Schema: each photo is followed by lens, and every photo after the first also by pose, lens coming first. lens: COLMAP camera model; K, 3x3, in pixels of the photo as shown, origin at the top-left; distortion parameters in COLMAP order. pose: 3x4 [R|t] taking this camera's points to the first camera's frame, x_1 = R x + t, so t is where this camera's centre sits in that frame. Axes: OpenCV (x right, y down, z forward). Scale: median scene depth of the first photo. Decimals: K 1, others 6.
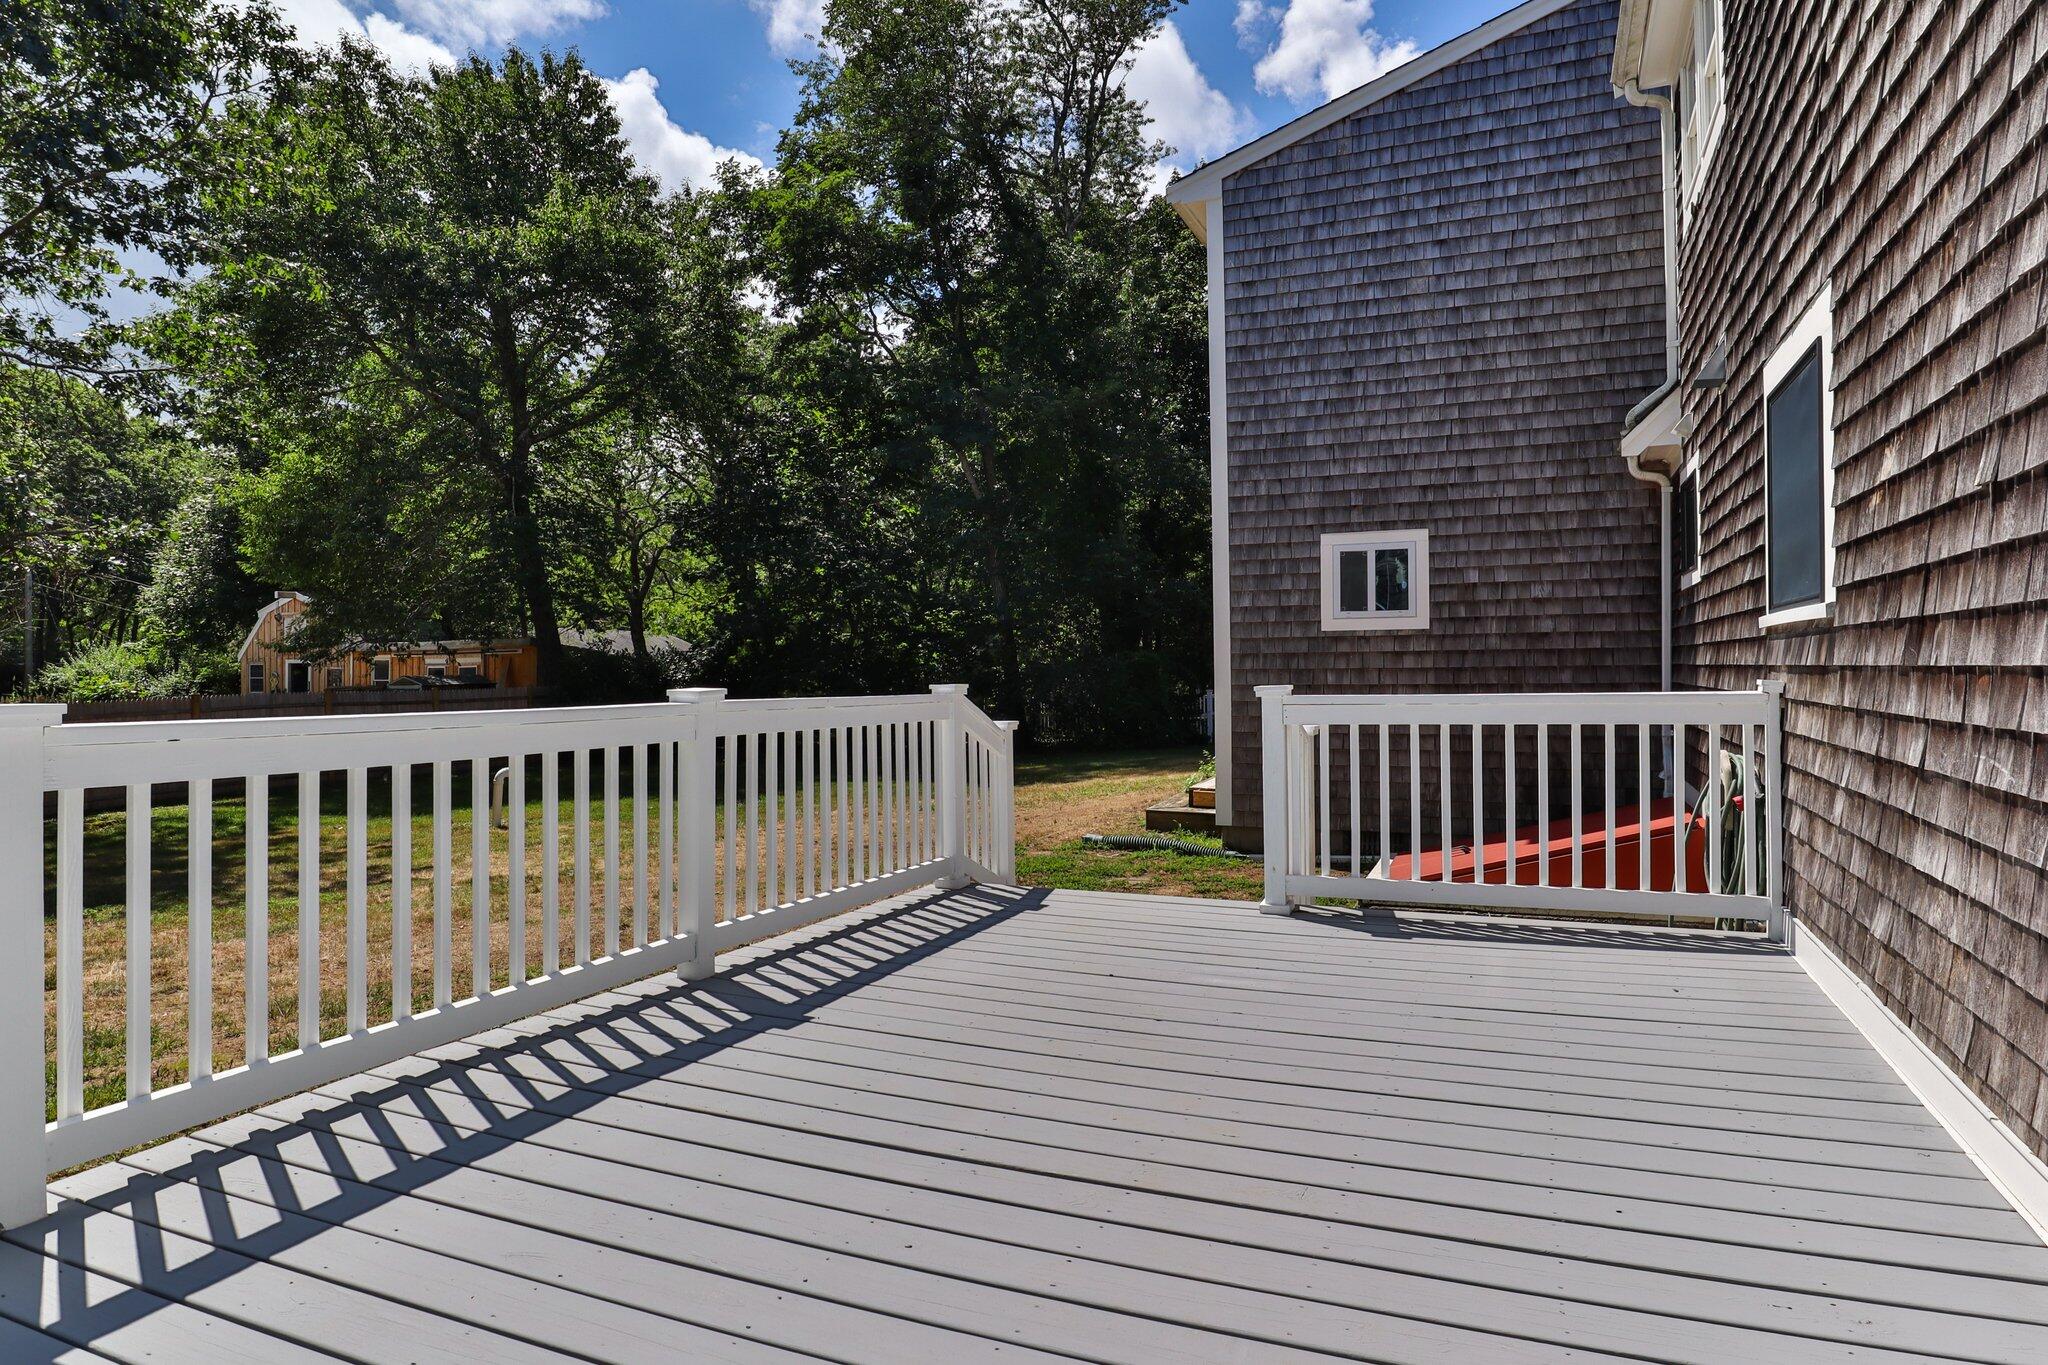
lens RADIAL K [[1209.3, 0, 1050.7], [0, 1209.3, 680.7], [0, 0, 1]] dist [-0.061281, 0.038728]
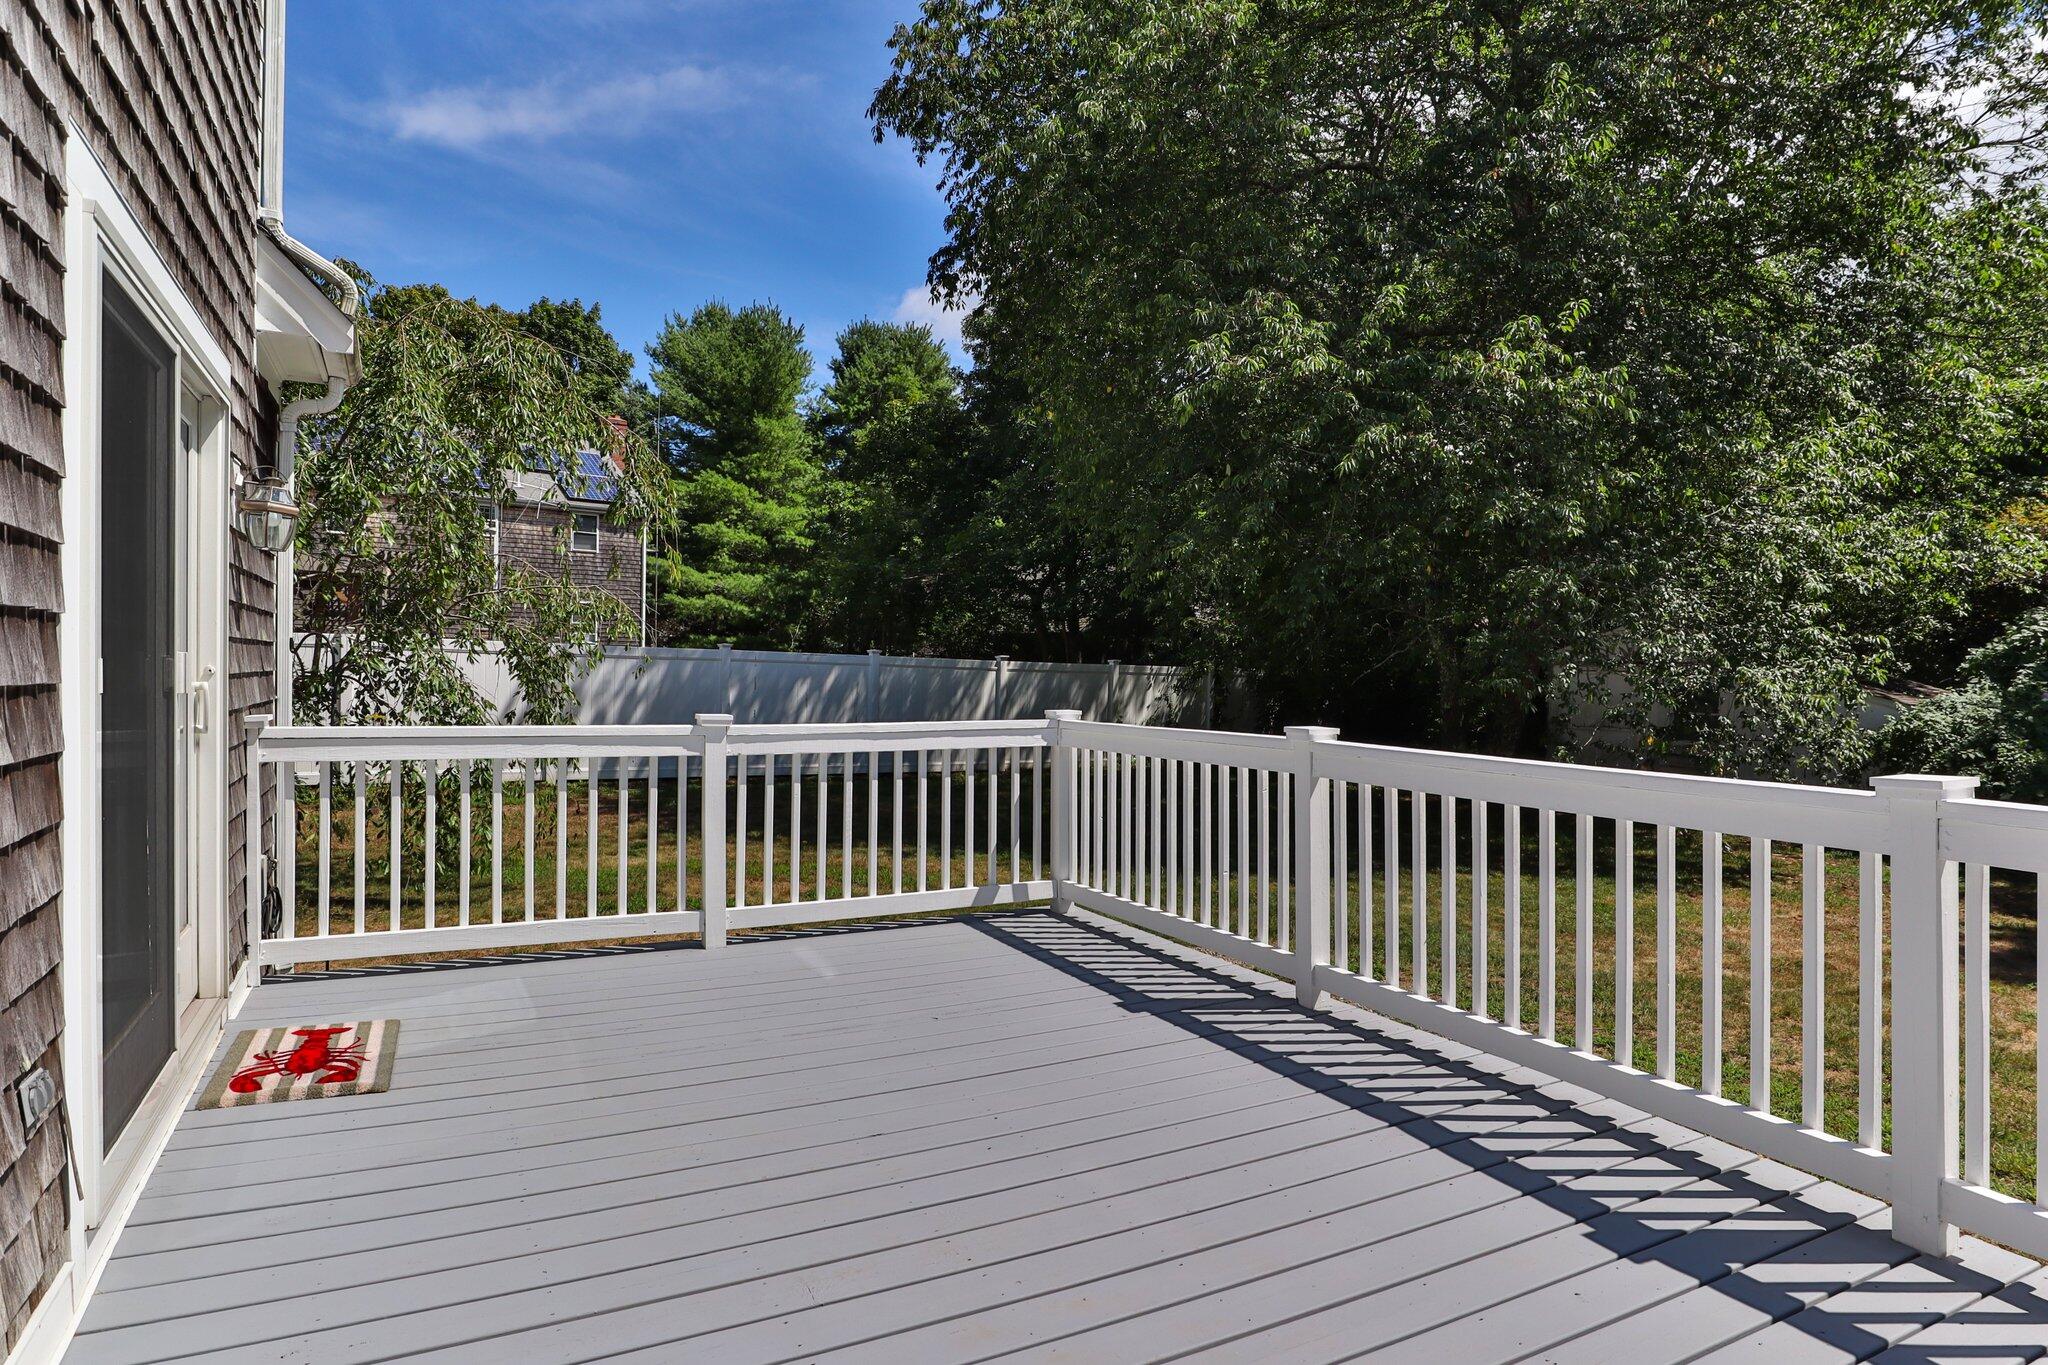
lens RADIAL K [[1166.2, 0, 1026.8], [0, 1166.2, 697.1], [0, 0, 1]] dist [-0.033994, 0.010884]
pose [[-0.648656, -0.012528, -0.760978, 0.581534], [-0.043097, 0.998865, 0.020292, -0.026238], [0.759860, 0.045958, -0.648460, 1.346703]]
